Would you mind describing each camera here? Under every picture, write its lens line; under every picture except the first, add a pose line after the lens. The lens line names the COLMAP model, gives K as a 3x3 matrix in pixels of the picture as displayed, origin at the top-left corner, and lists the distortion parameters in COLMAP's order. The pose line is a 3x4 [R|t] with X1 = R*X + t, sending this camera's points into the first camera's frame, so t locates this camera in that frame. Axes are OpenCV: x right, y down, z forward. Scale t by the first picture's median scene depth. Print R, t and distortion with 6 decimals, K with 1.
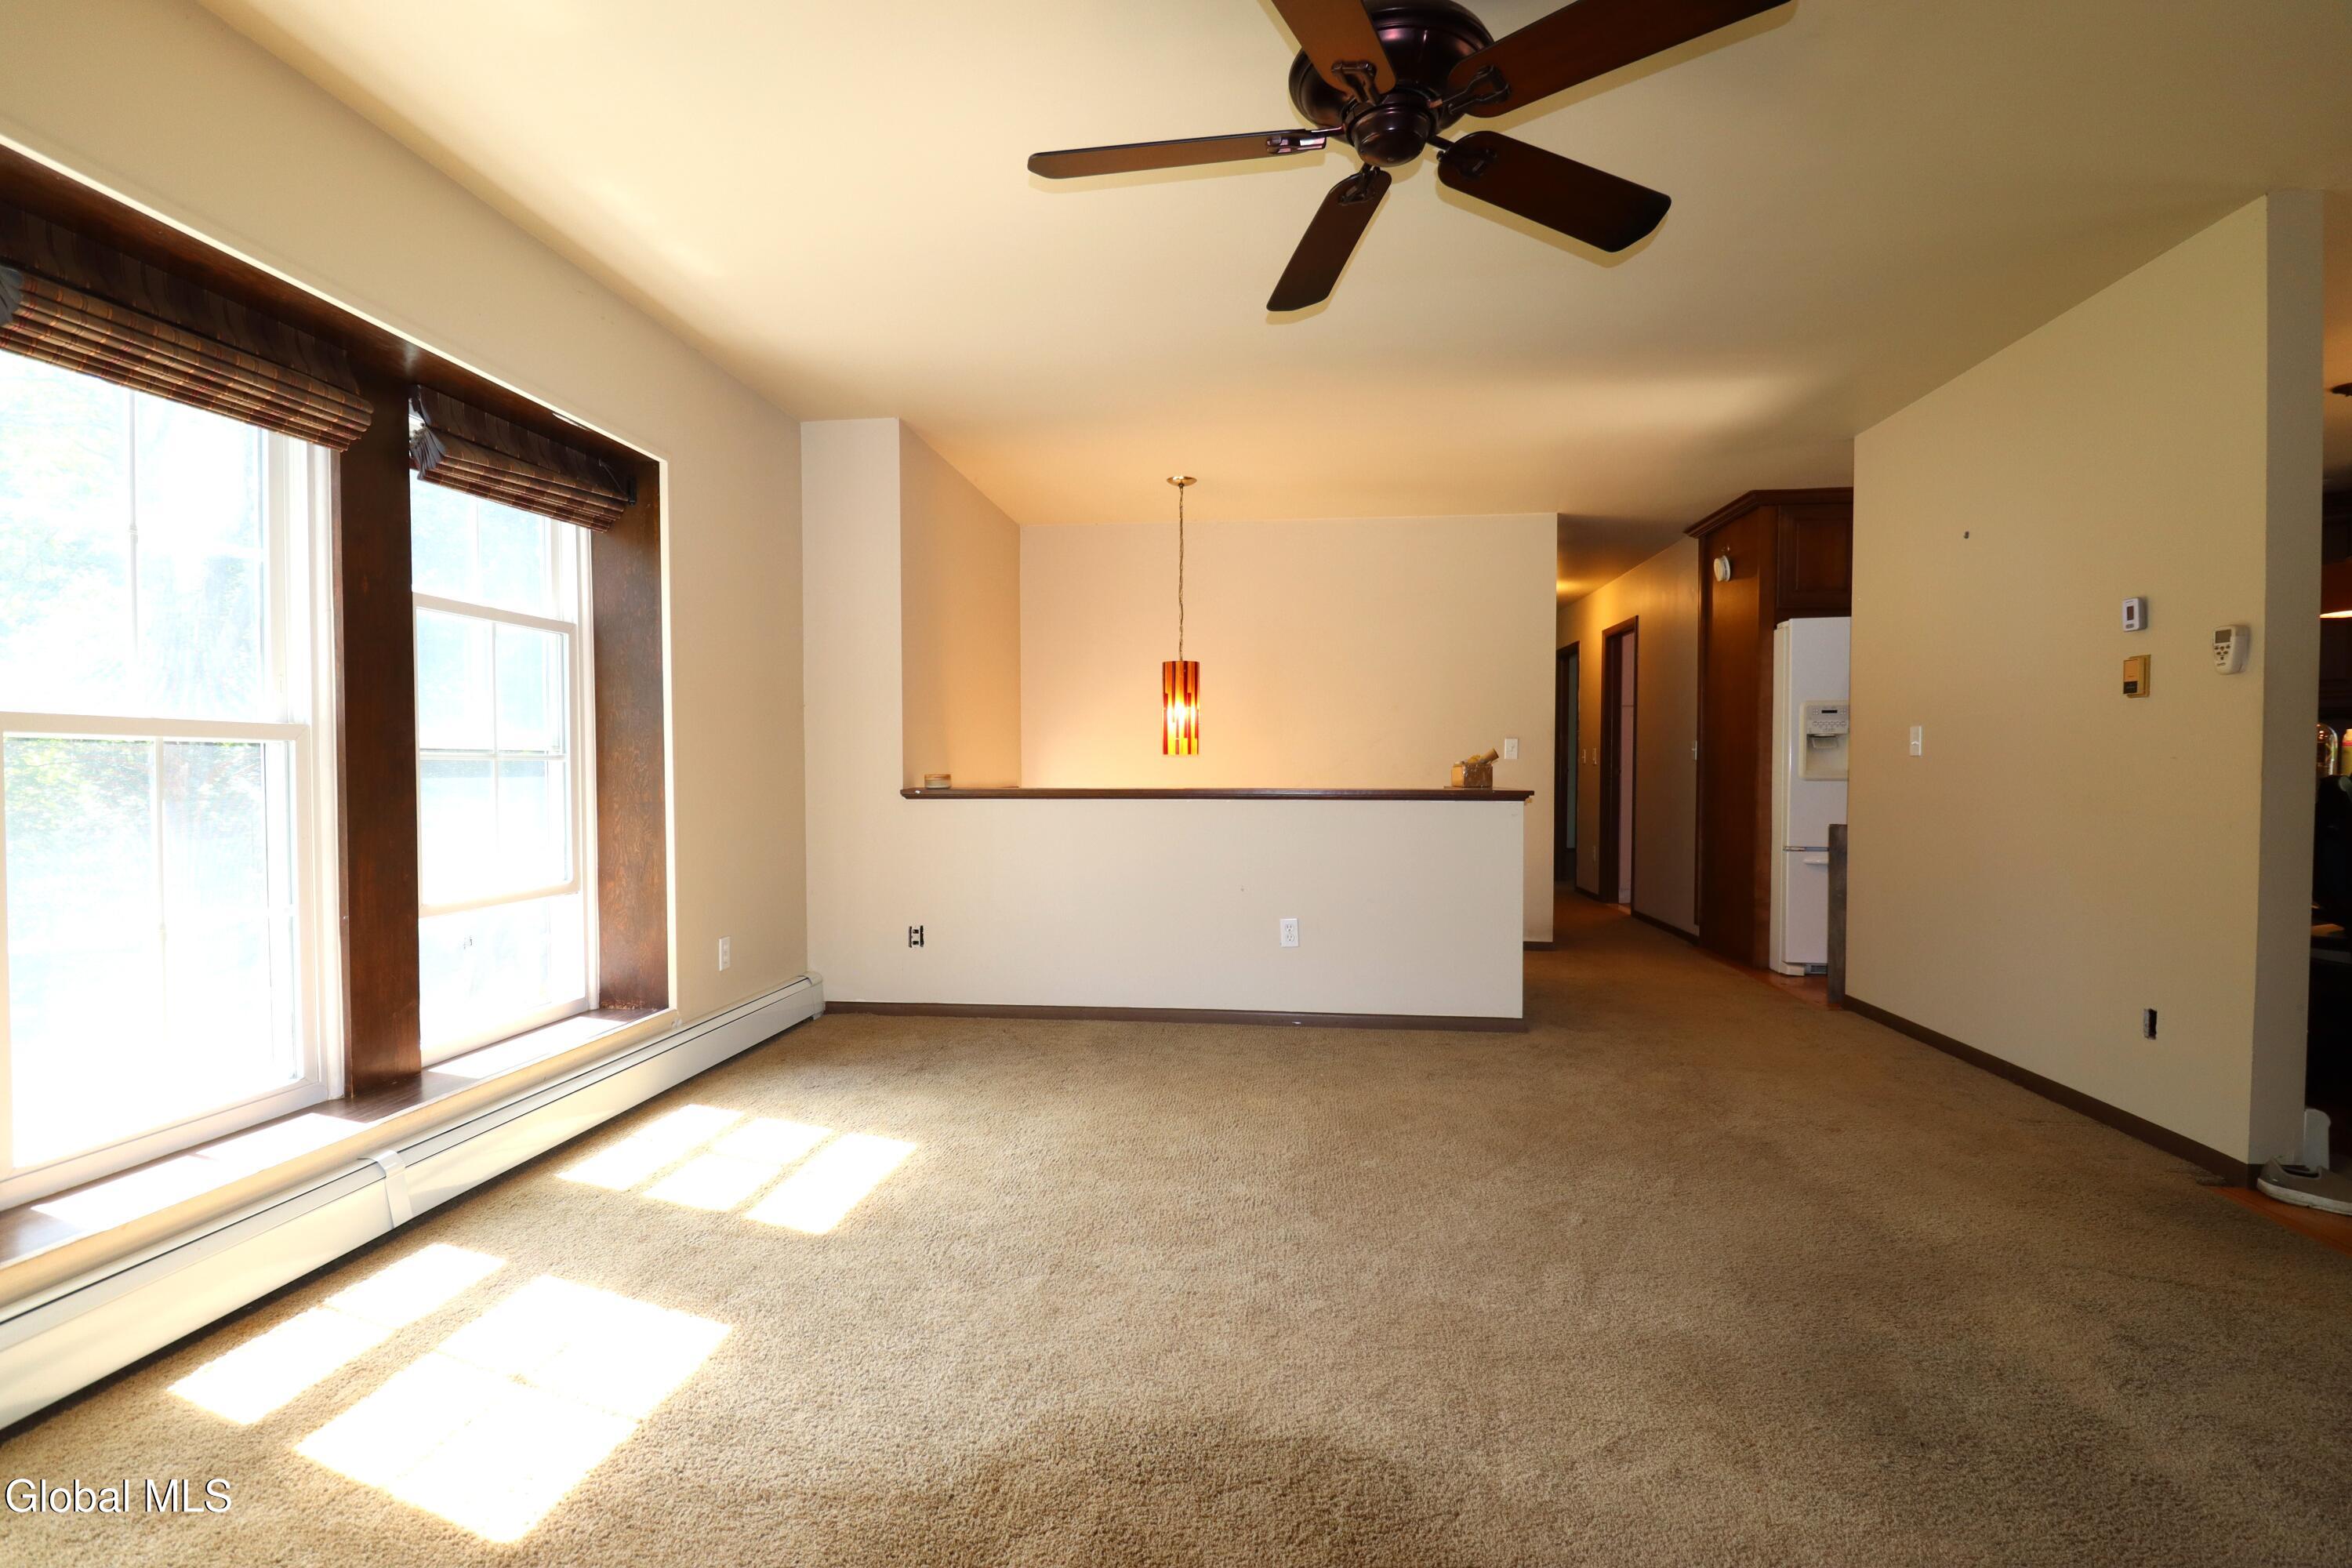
lens RADIAL K [[1081.8, 0, 1143.2], [0, 1081.8, 787.3], [0, 0, 1]] dist [0.001554, -0.015287]
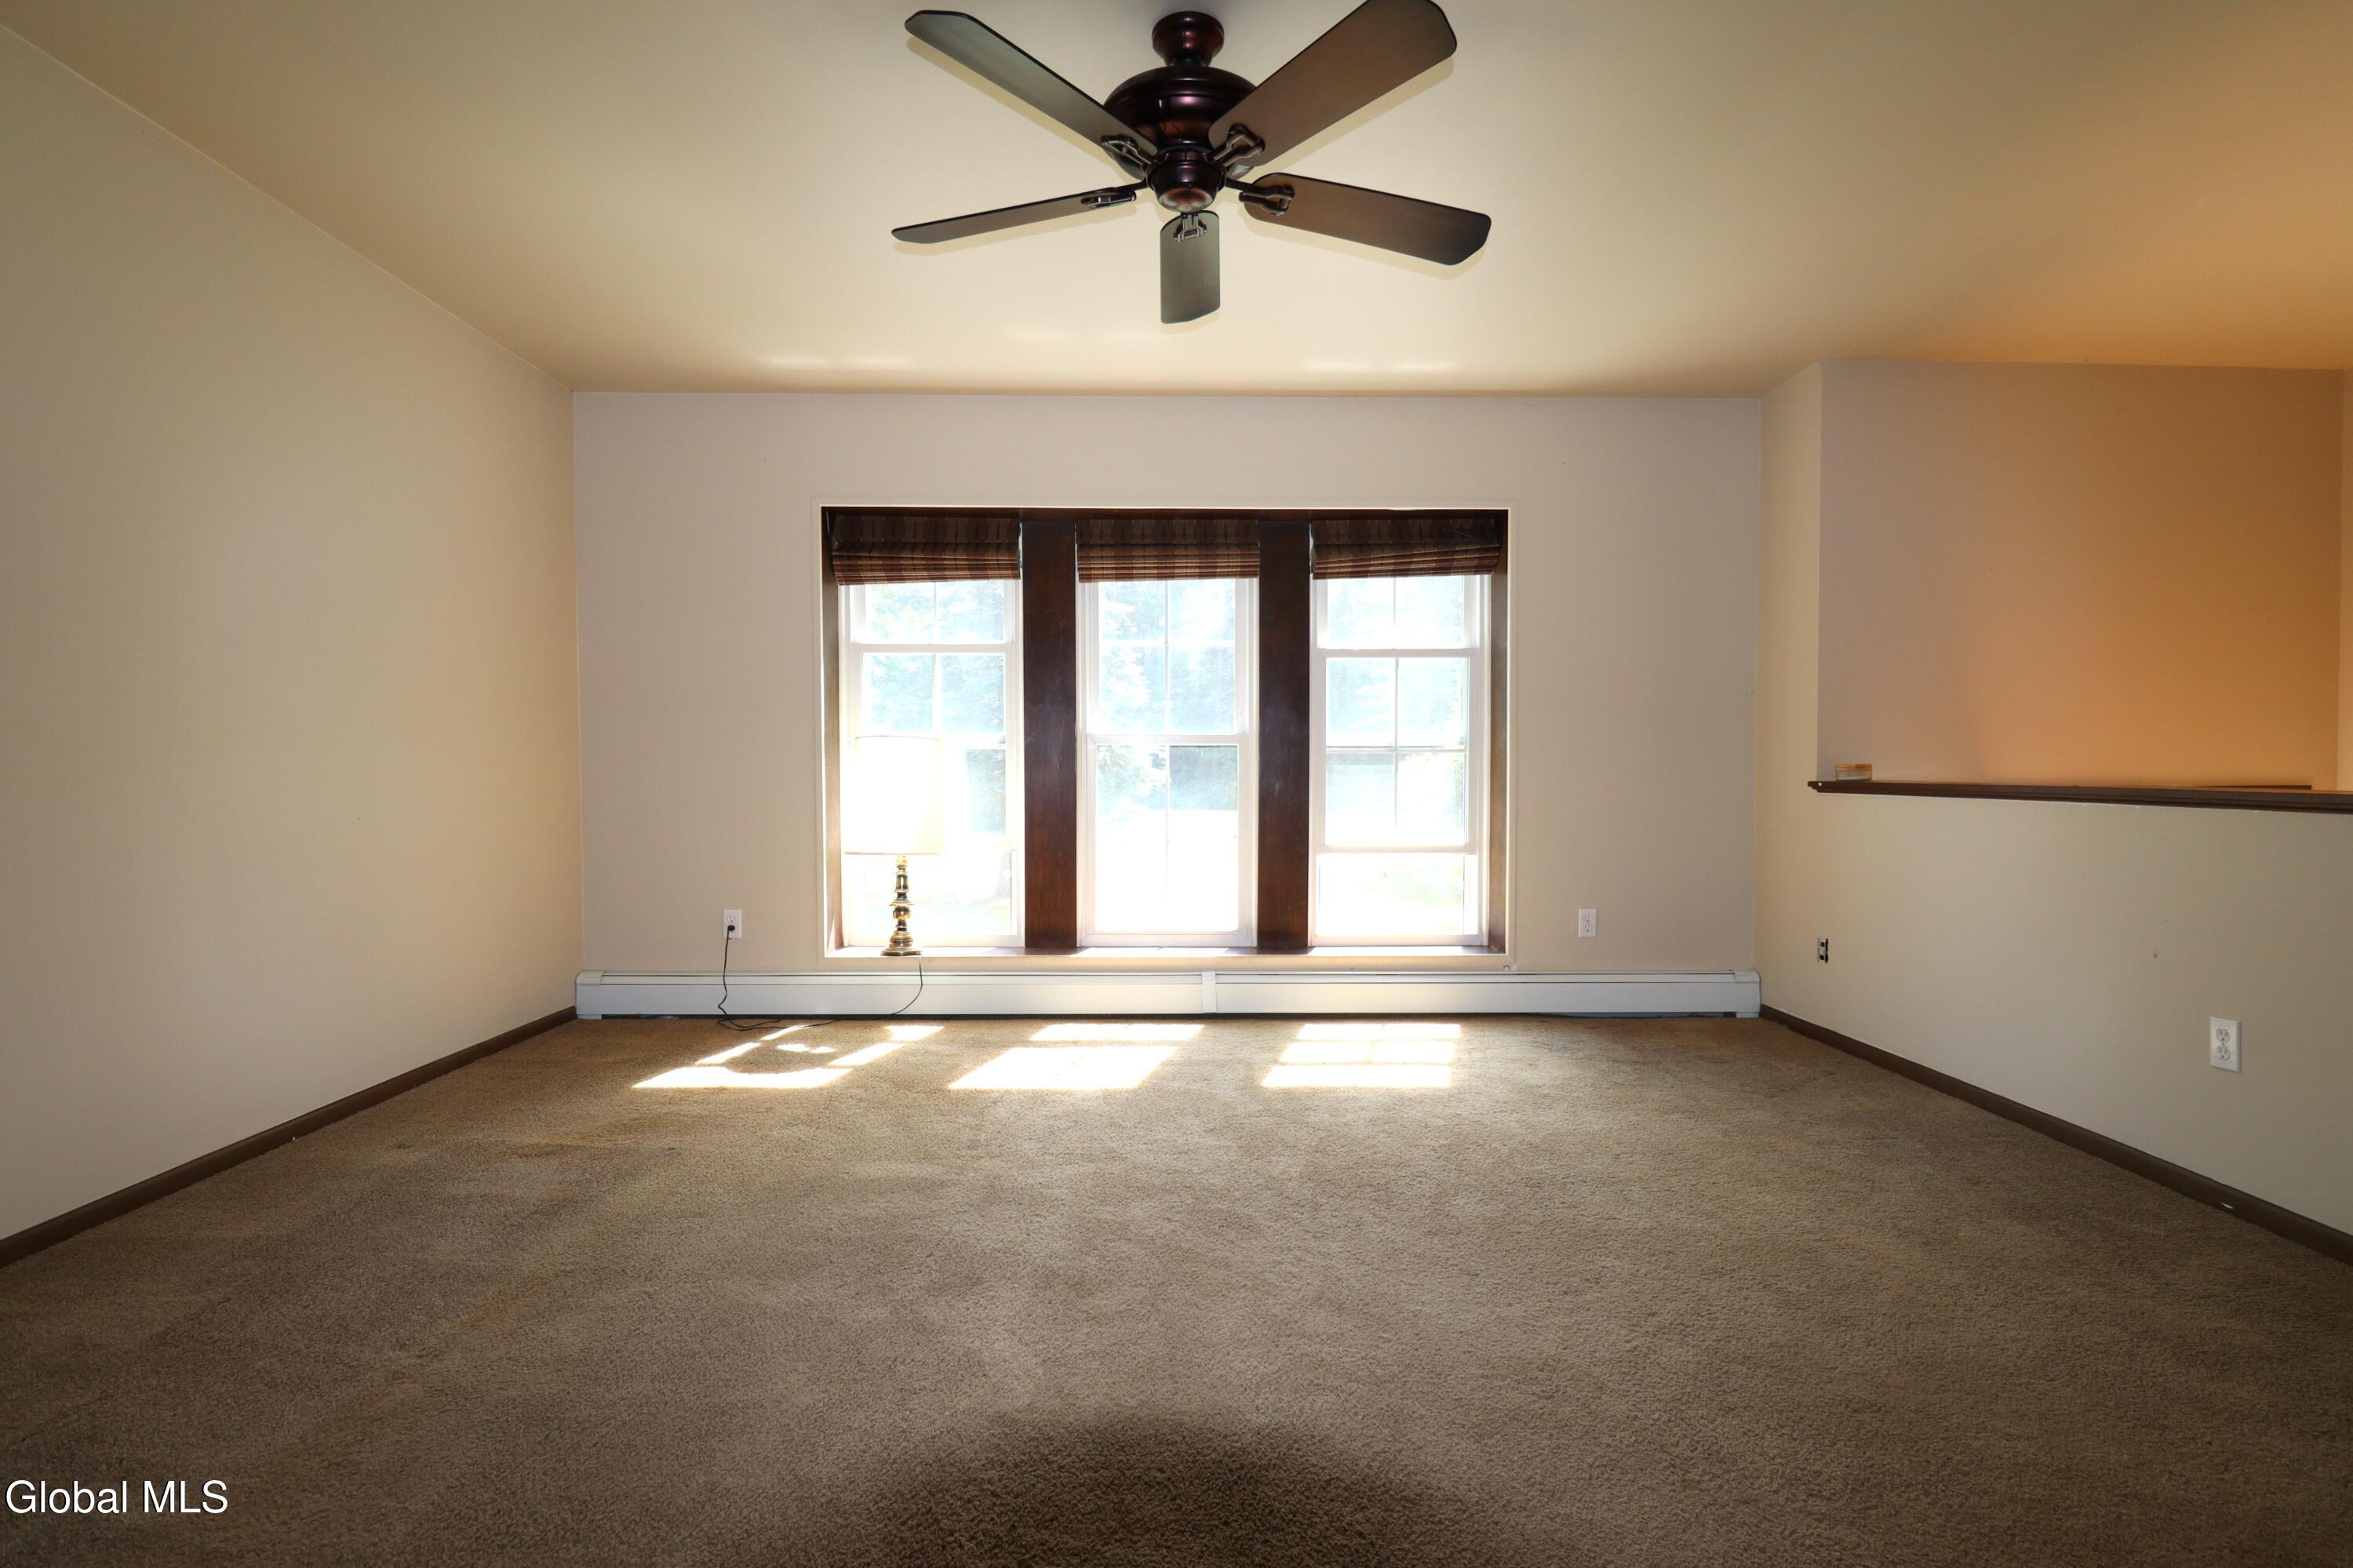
lens RADIAL K [[1071.6, 0, 1176.5], [0, 1071.6, 784.0], [0, 0, 1]] dist [0.000387, -0.000035]
pose [[0.157626, 0.018800, -0.987320, 0.763042], [-0.017035, 0.999722, 0.016316, -0.002058], [0.987352, 0.014247, 0.157902, 0.474215]]
